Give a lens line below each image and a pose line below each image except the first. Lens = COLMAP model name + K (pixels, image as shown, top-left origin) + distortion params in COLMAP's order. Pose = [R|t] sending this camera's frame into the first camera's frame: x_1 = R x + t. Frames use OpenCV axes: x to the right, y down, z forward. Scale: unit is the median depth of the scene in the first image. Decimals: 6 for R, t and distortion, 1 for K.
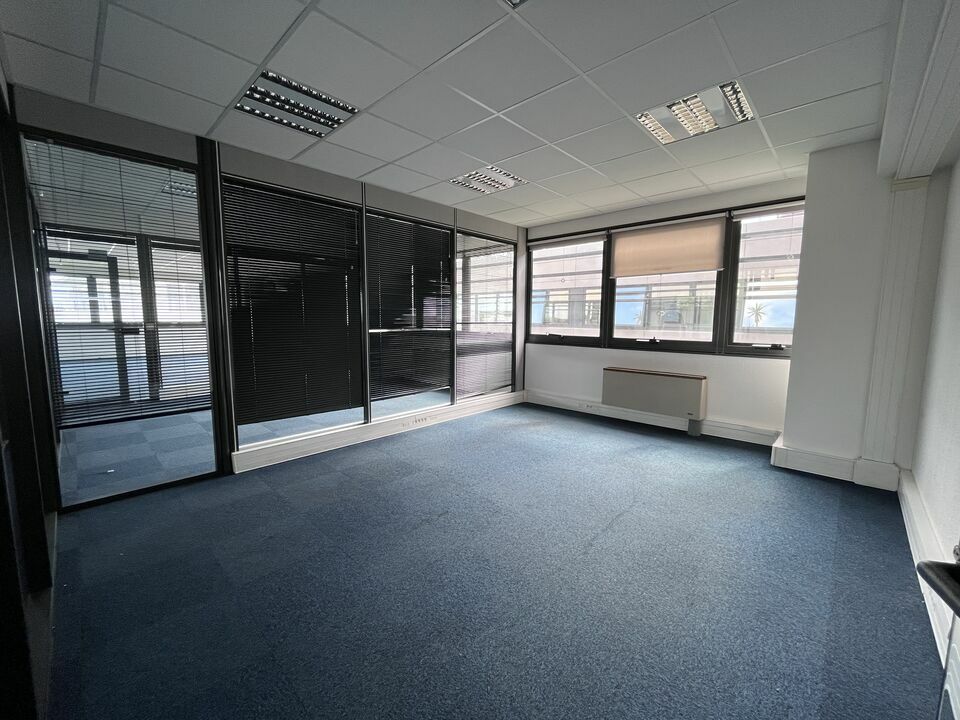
lens RADIAL K [[388.3, 0, 480.0], [0, 388.3, 360.0], [0, 0, 1]] dist [0.002539, 0.000192]
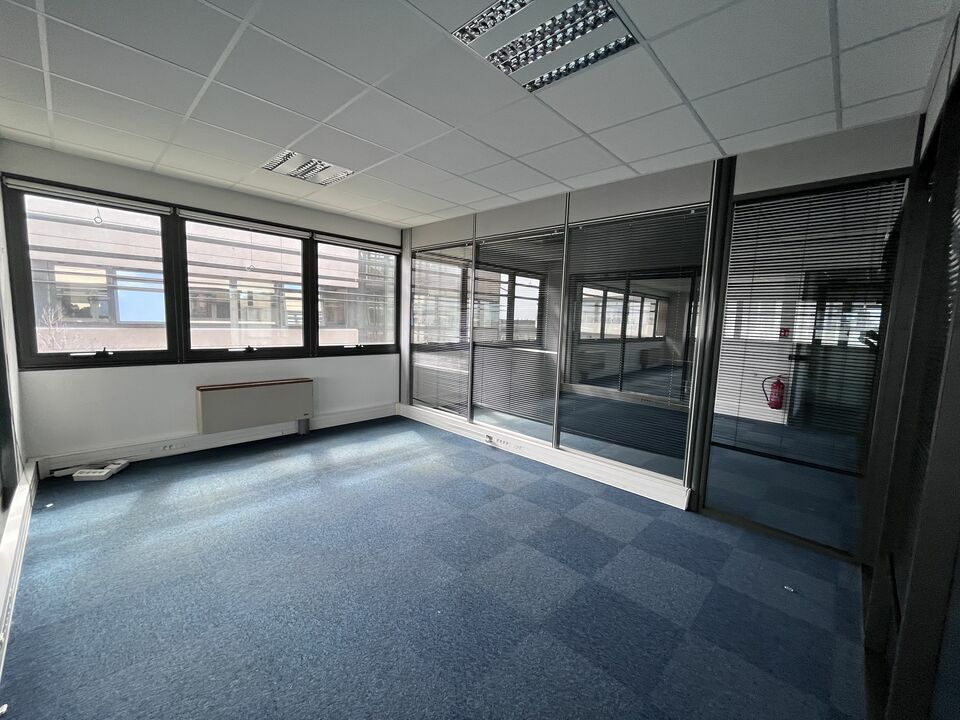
lens RADIAL K [[388.3, 0, 480.0], [0, 388.3, 360.0], [0, 0, 1]] dist [0.002539, 0.000192]
pose [[0.001620, -0.087741, 0.996142, -0.481423], [0.096545, 0.991504, 0.087176, -0.053474], [-0.995327, 0.096032, 0.010078, 0.465314]]
